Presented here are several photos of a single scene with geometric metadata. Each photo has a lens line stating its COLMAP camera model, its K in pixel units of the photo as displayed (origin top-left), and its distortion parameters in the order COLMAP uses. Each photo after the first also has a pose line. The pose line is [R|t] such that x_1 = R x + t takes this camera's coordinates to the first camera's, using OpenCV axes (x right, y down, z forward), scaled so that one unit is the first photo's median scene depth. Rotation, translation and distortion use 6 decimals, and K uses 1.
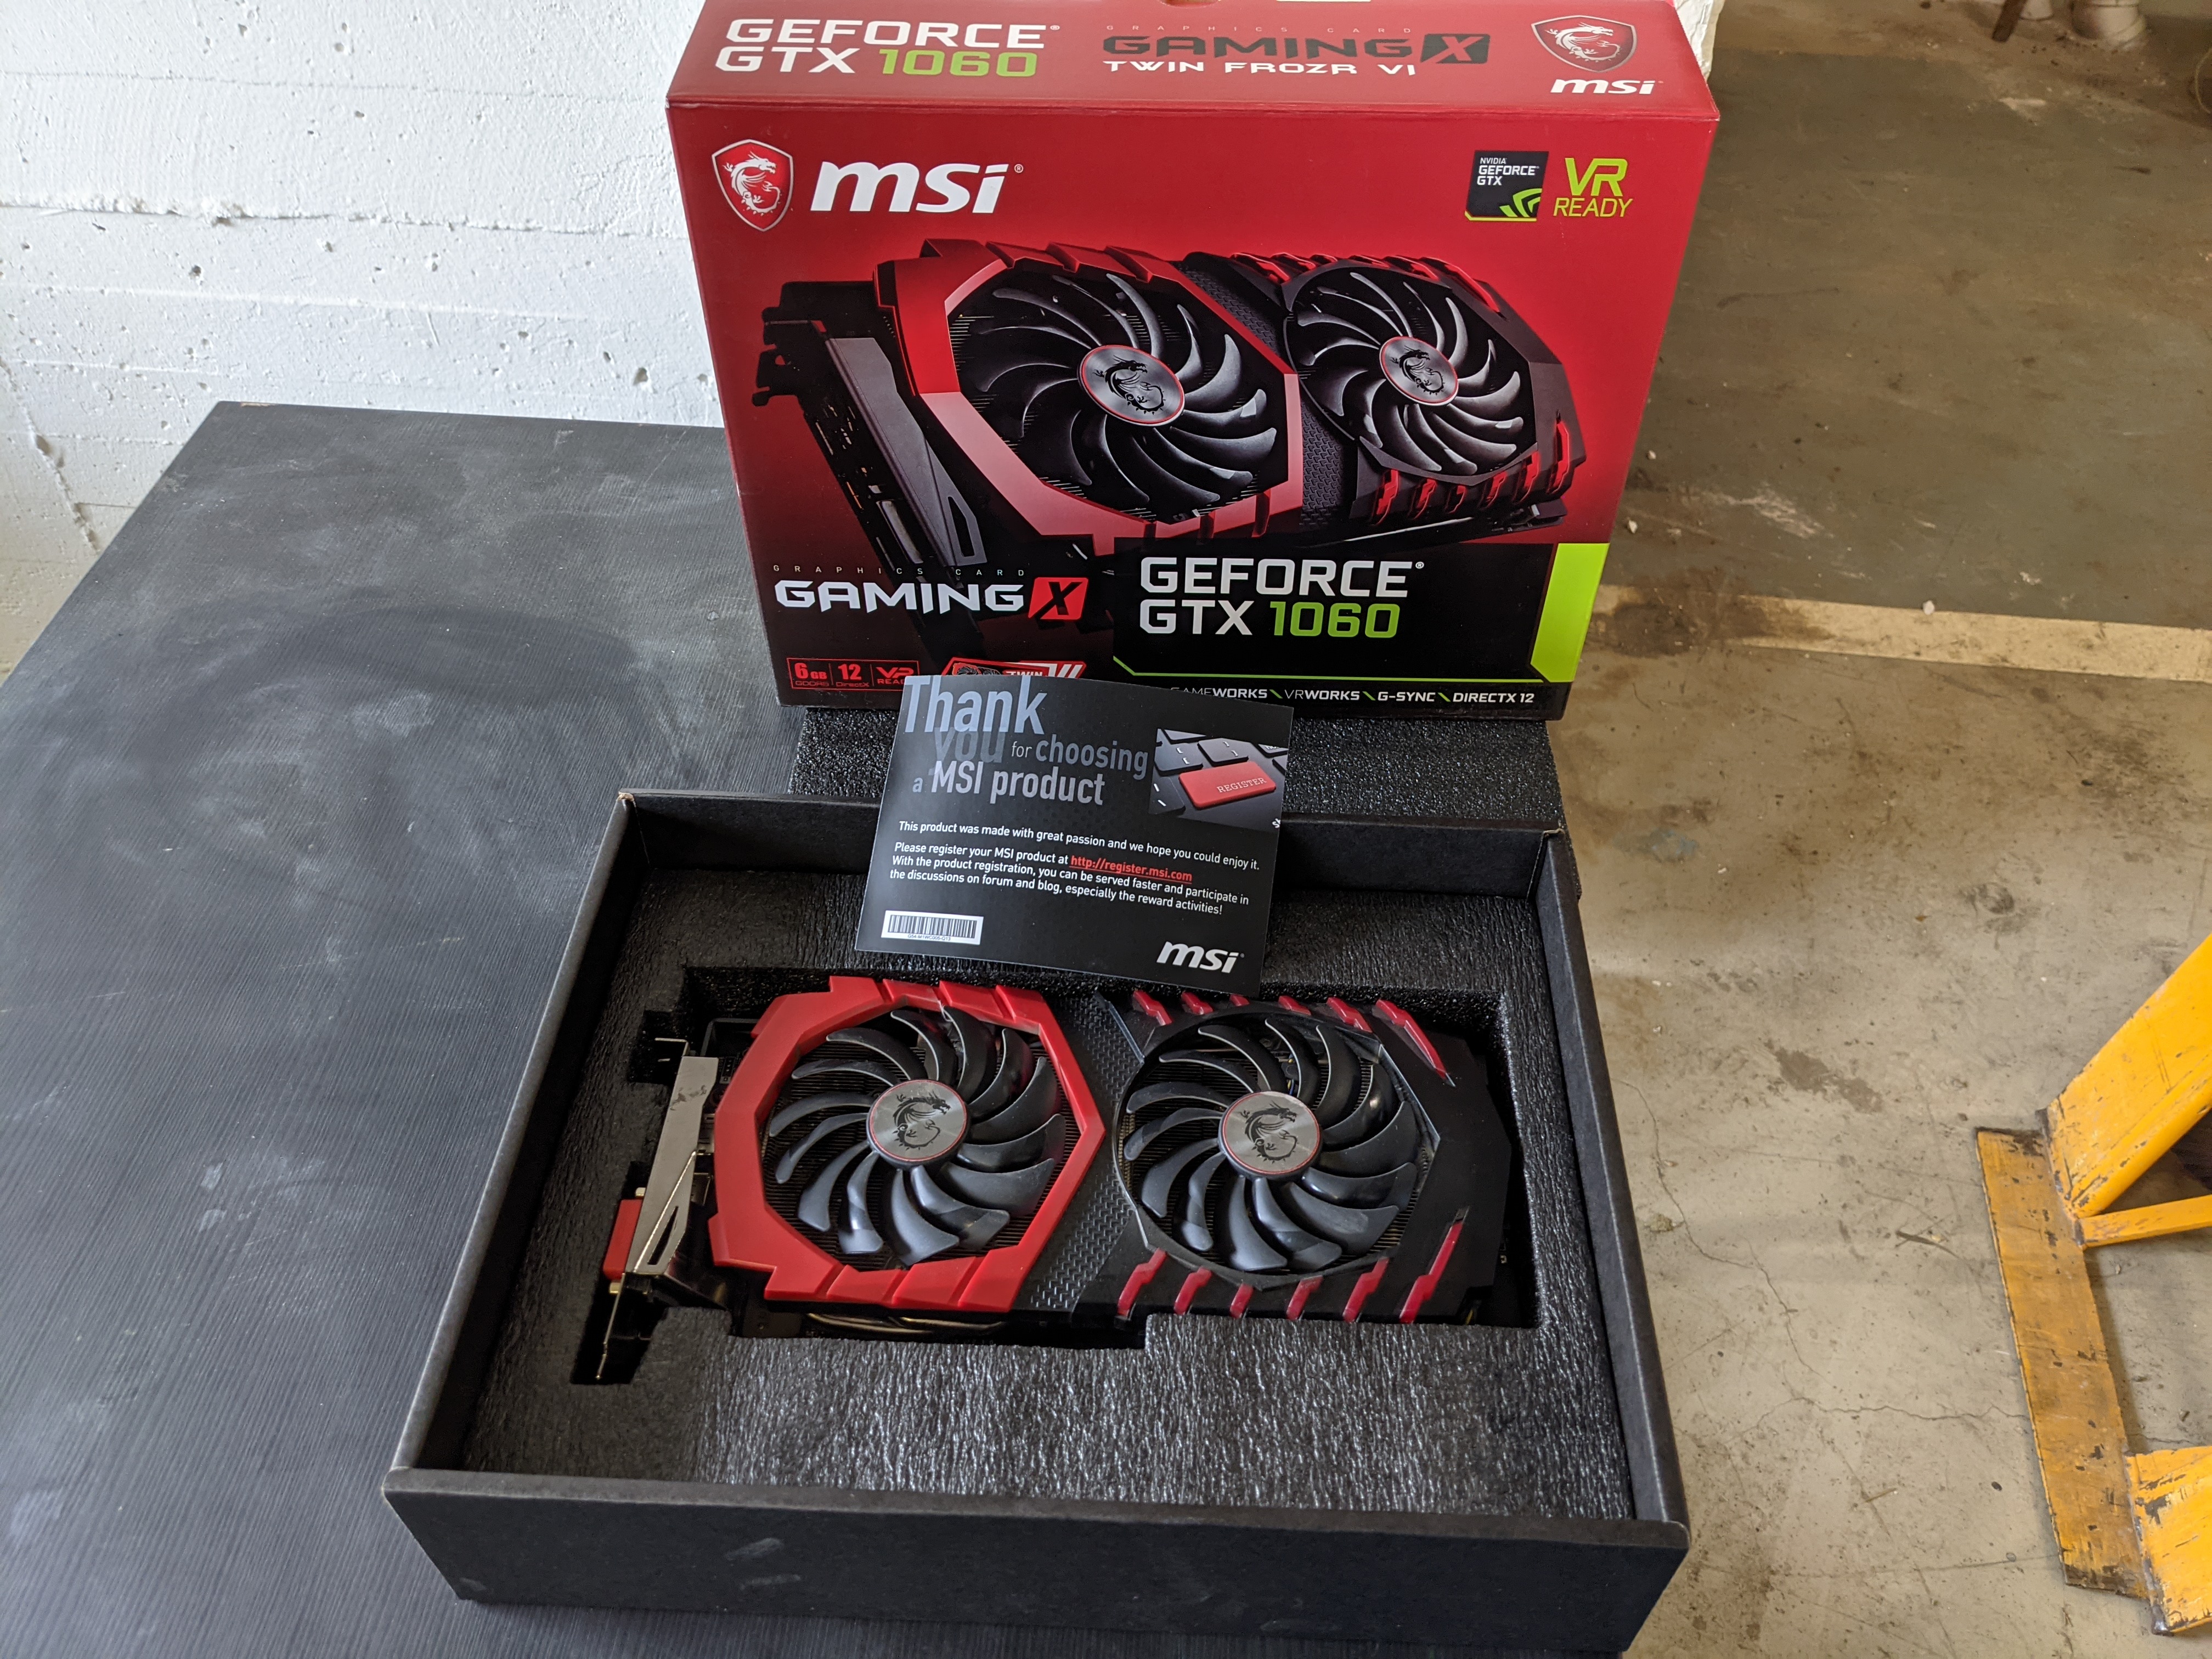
lens RADIAL K [[1761.7, 0, 1113.5], [0, 1761.7, 831.4], [0, 0, 1]] dist [0.011190, -0.045571]
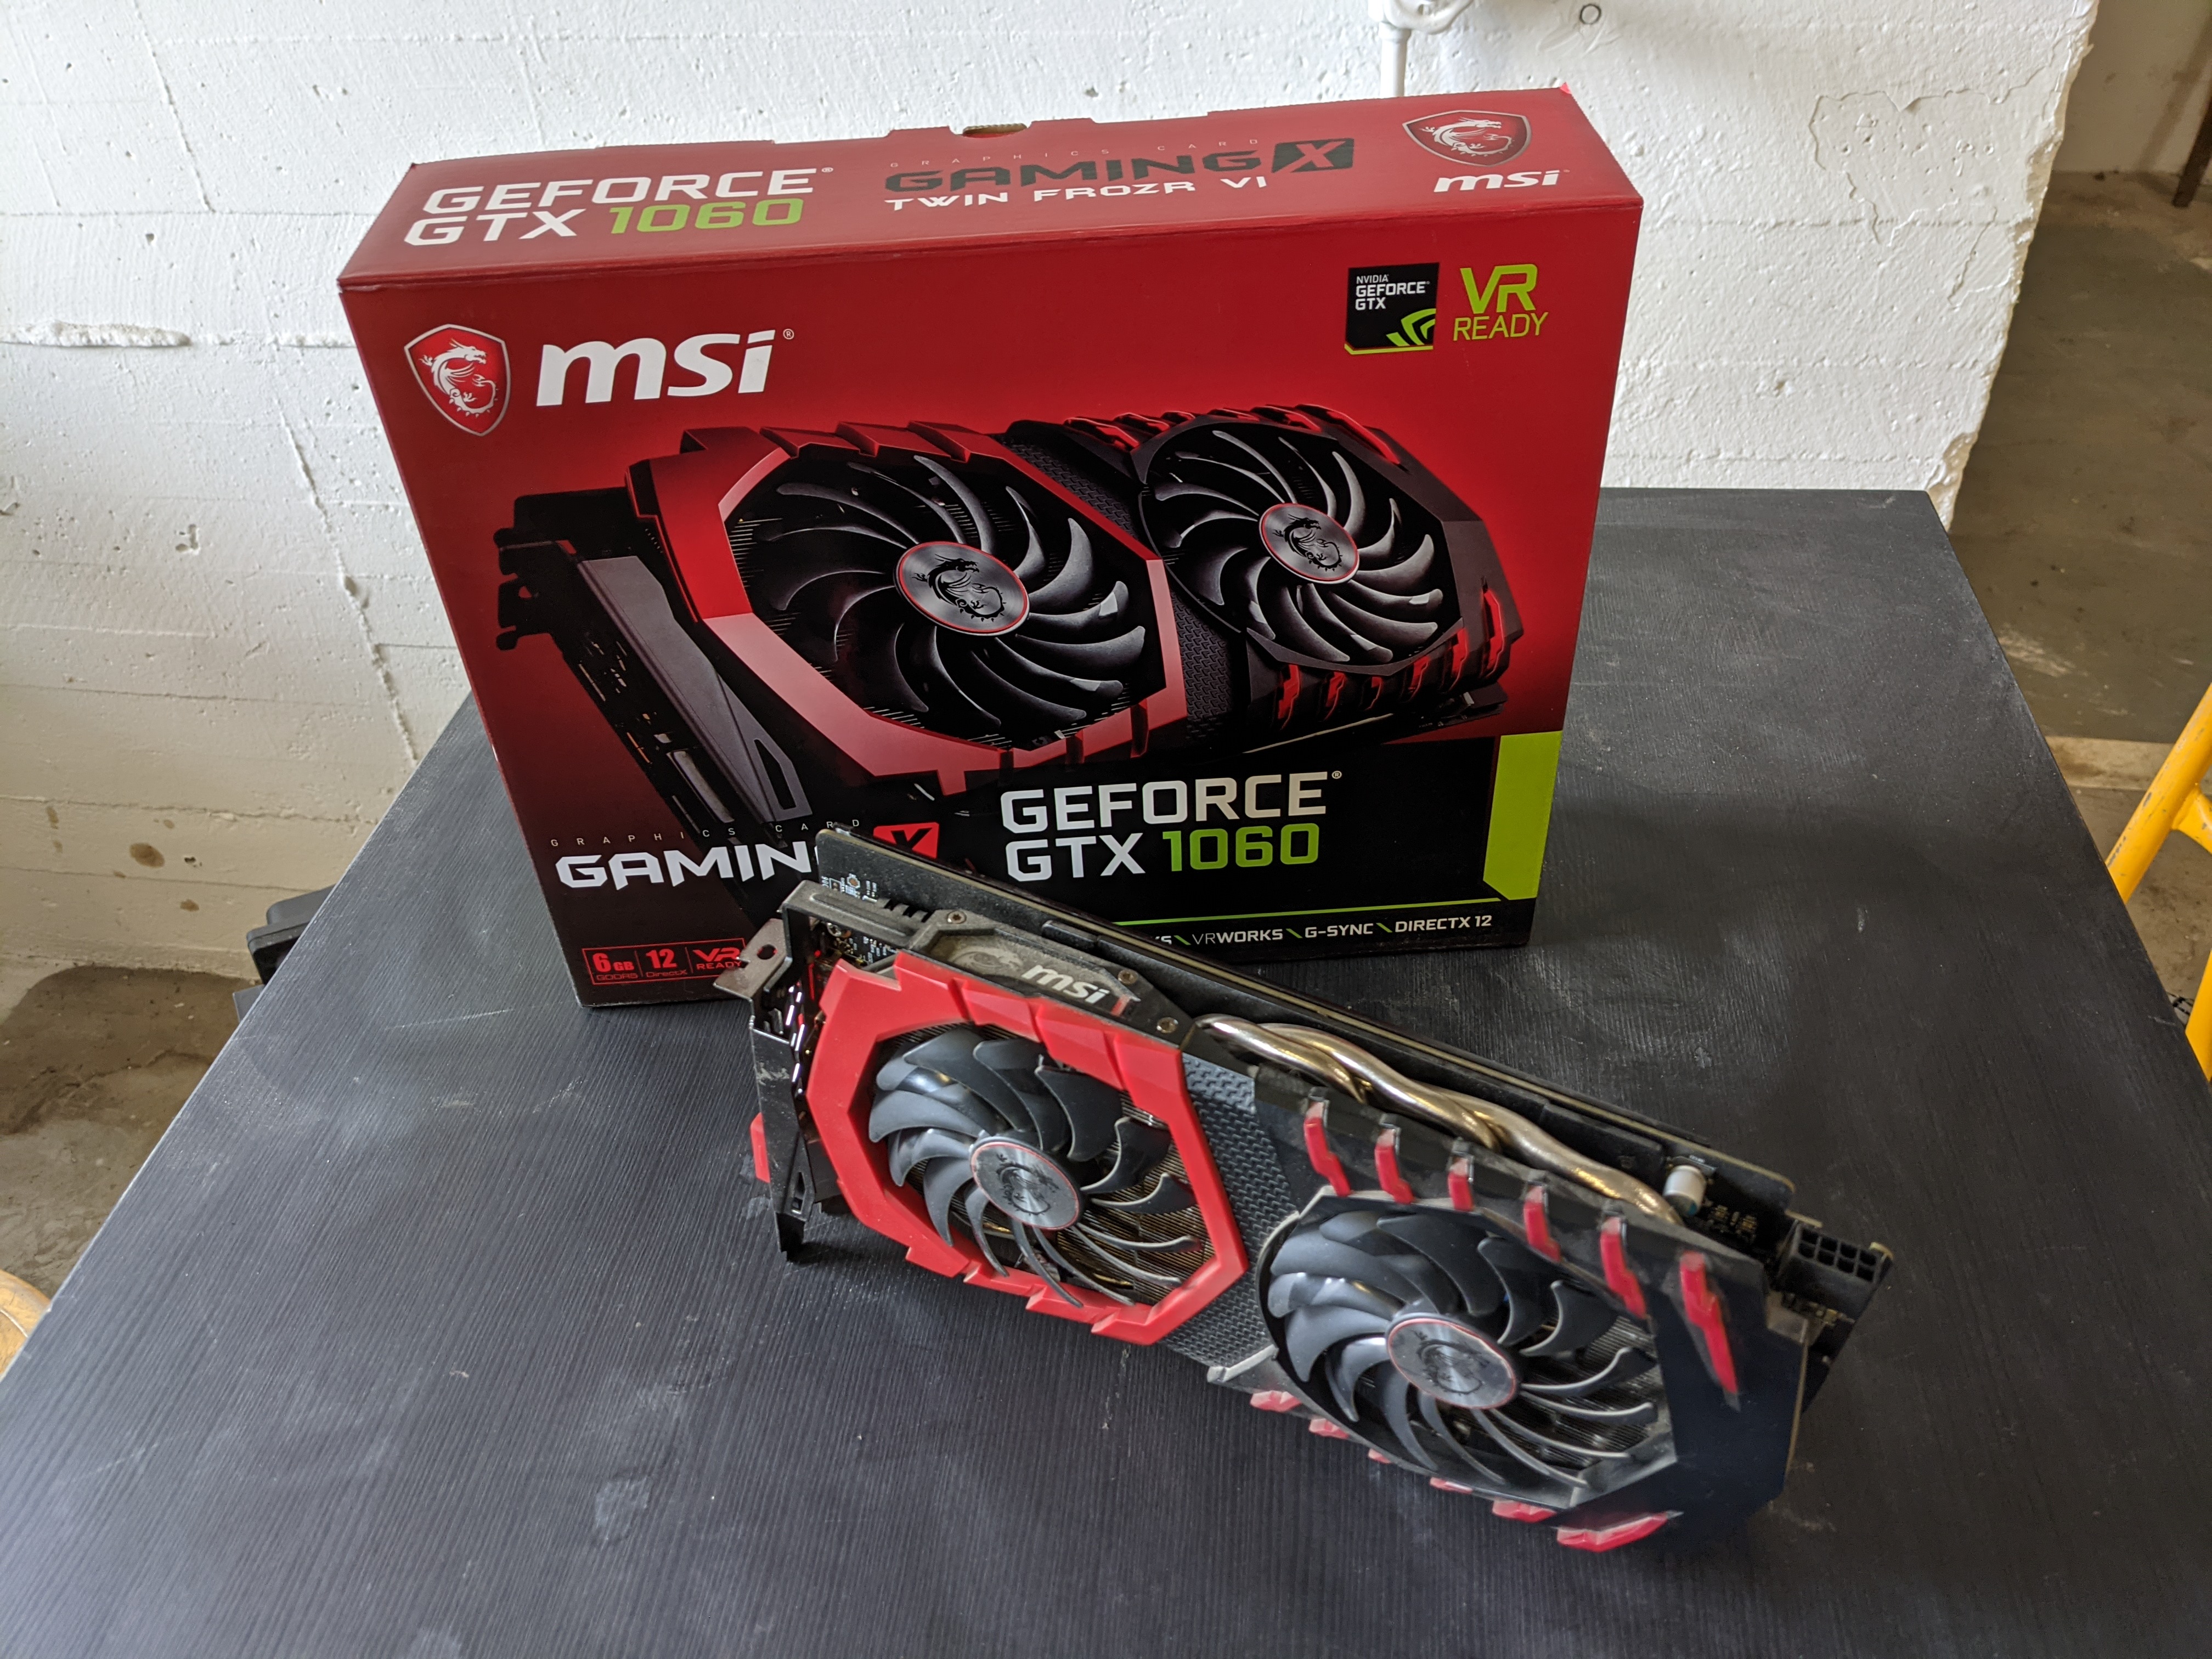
lens RADIAL K [[1761.7, 0, 1118.4], [0, 1761.7, 839.5], [0, 0, 1]] dist [0.011190, -0.045571]
pose [[0.995947, -0.083419, 0.033627, 0.045543], [0.086678, 0.990002, -0.111275, -0.041754], [-0.024008, 0.113738, 0.993221, 0.204904]]
